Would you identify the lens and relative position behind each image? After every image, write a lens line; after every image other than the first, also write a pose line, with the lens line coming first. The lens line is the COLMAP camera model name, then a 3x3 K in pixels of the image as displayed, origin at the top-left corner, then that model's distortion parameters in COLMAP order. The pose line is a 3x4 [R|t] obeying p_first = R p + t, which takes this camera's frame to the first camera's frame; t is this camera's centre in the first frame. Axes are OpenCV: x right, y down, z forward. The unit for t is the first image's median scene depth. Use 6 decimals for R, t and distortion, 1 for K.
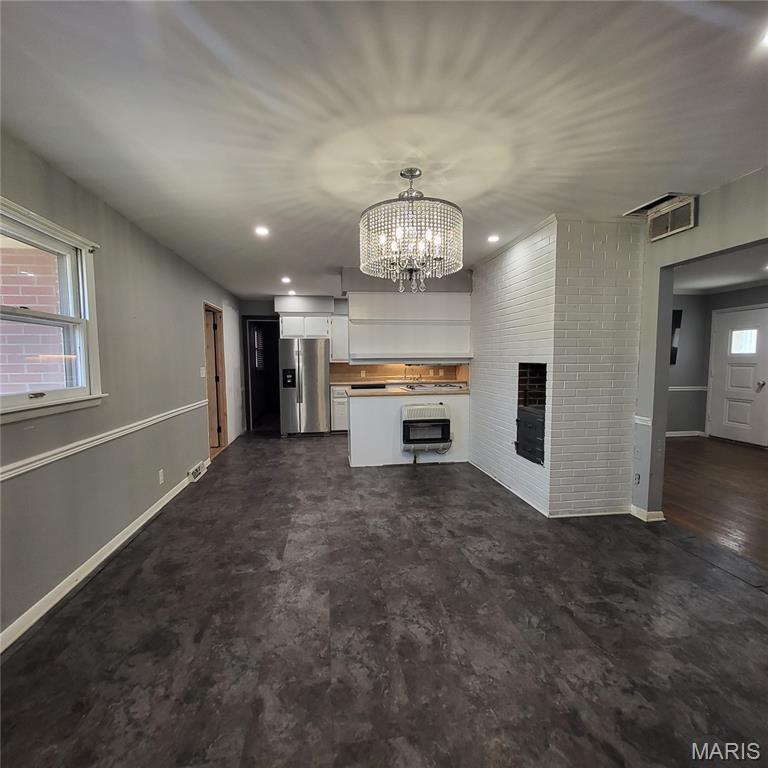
lens RADIAL K [[403.6, 0, 381.1], [0, 403.6, 385.8], [0, 0, 1]] dist [0.003553, 0.000512]
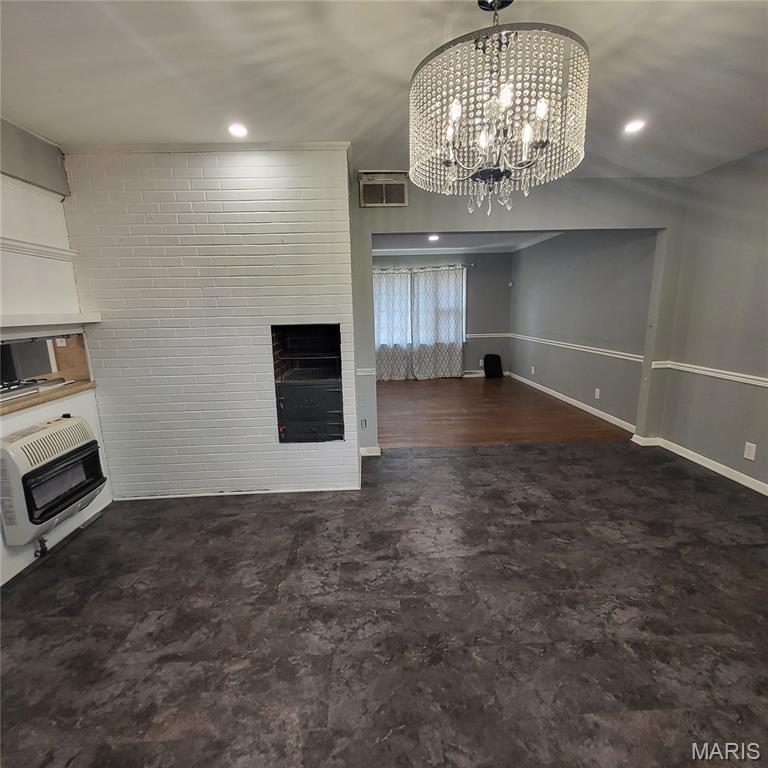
lens RADIAL K [[403.6, 0, 382.1], [0, 403.6, 386.0], [0, 0, 1]] dist [0.003553, 0.000512]
pose [[0.088904, -0.186097, 0.978501, -0.489791], [0.085379, 0.980199, 0.178663, -0.076931], [-0.992374, 0.067659, 0.103032, 0.904417]]
